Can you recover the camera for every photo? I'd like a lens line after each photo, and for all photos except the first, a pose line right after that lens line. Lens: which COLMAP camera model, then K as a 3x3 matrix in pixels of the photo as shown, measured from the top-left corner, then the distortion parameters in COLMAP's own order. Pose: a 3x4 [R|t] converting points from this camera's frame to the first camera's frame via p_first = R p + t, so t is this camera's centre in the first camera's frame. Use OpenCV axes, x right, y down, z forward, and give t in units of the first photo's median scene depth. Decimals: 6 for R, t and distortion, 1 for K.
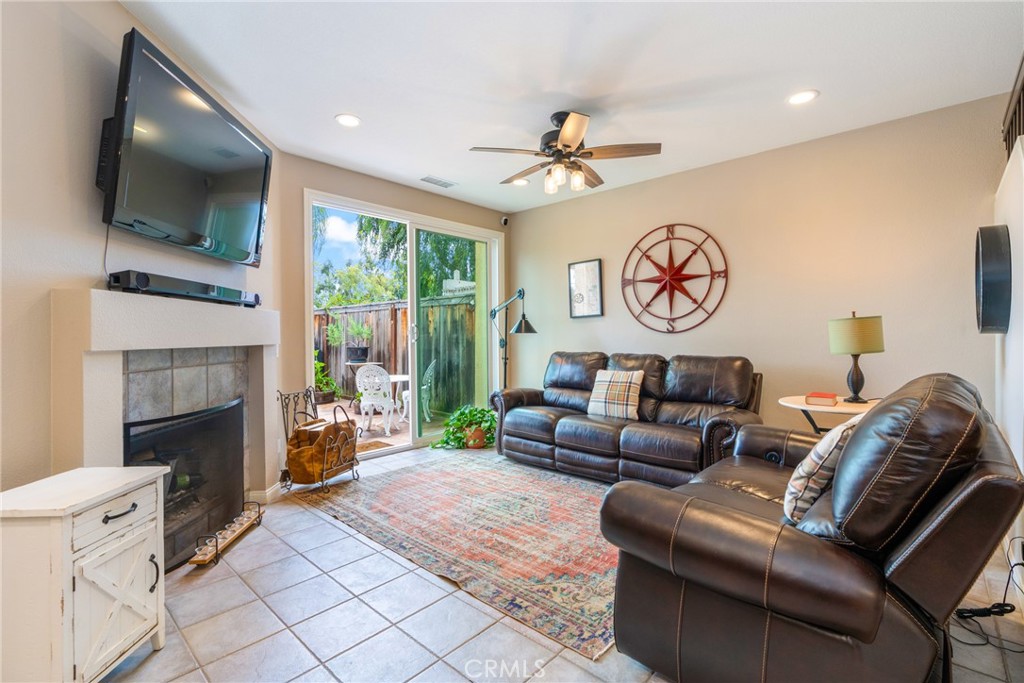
lens RADIAL K [[459.8, 0, 510.7], [0, 459.8, 339.7], [0, 0, 1]] dist [-0.001225, 0.000306]
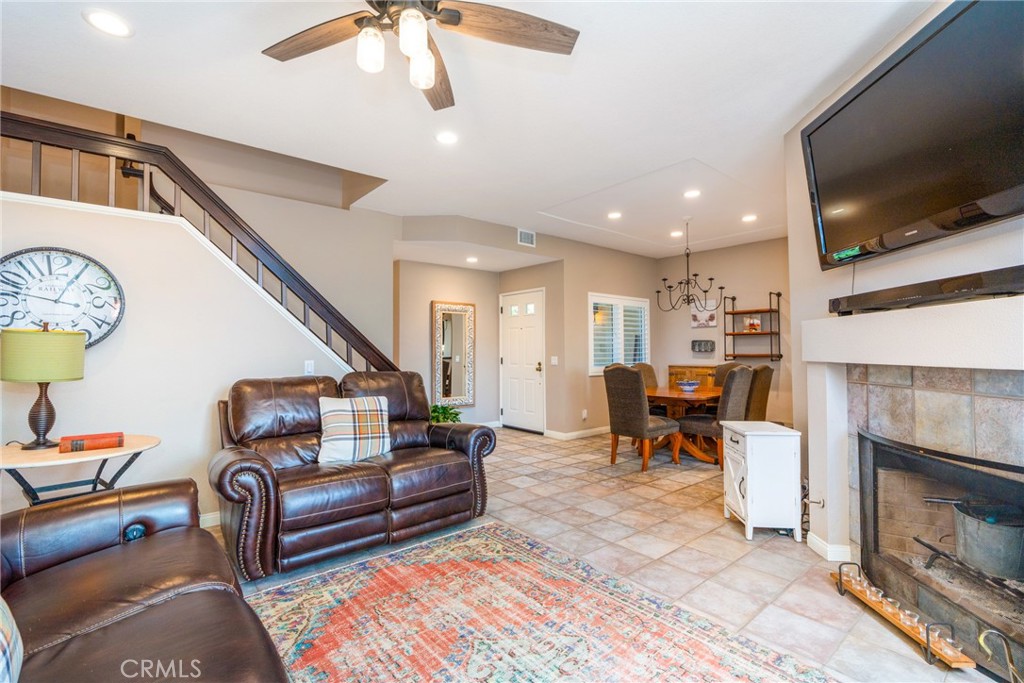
lens RADIAL K [[461.9, 0, 512.0], [0, 461.9, 341.5], [0, 0, 1]] dist [-0.004865, -0.000020]
pose [[-0.991703, 0.007644, 0.128325, -0.059352], [0.006080, 0.999902, -0.012575, -0.012619], [-0.128408, -0.011690, -0.991652, 1.224132]]
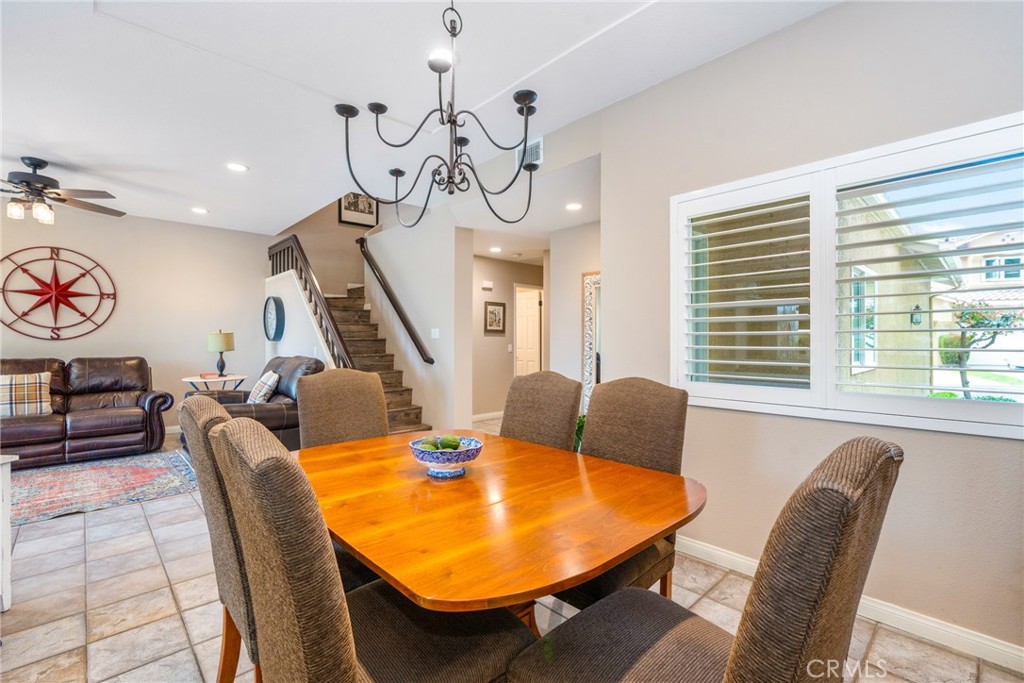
lens RADIAL K [[459.8, 0, 510.7], [0, 459.8, 339.7], [0, 0, 1]] dist [-0.001225, 0.000306]
pose [[0.075346, 0.004031, 0.997149, -0.811343], [0.009305, 0.999945, -0.004746, 0.001092], [-0.997114, 0.009636, 0.075304, -0.266835]]
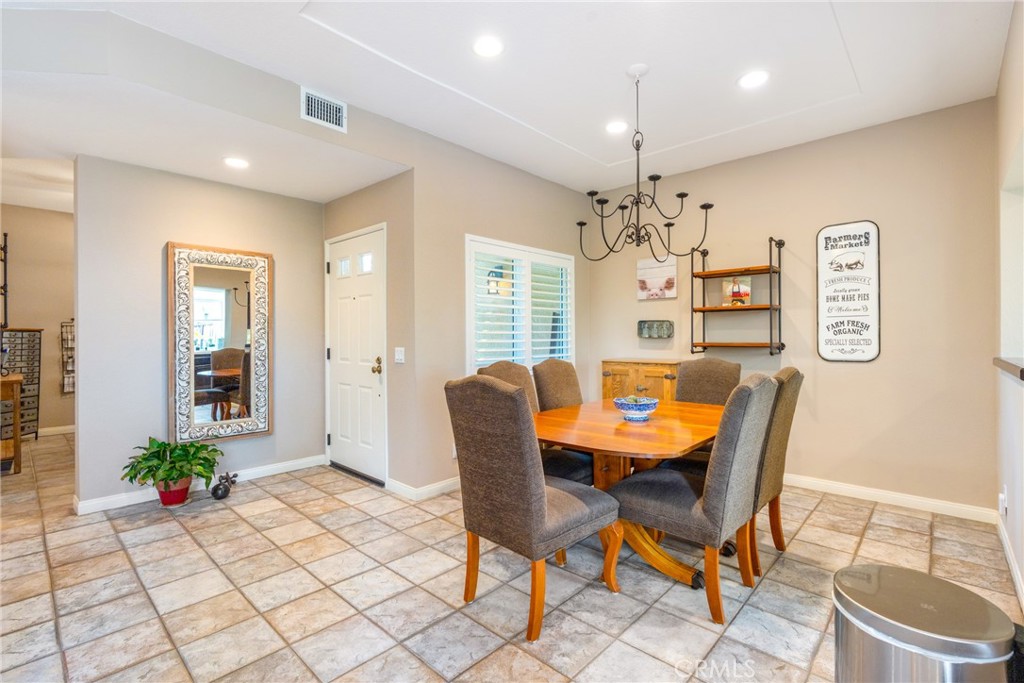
lens RADIAL K [[461.9, 0, 512.0], [0, 461.9, 341.5], [0, 0, 1]] dist [-0.004865, -0.000020]
pose [[-0.999970, 0.004502, 0.006243, -0.218352], [0.004636, 0.999756, 0.021587, -0.009500], [-0.006145, 0.021616, -0.999747, 0.496590]]
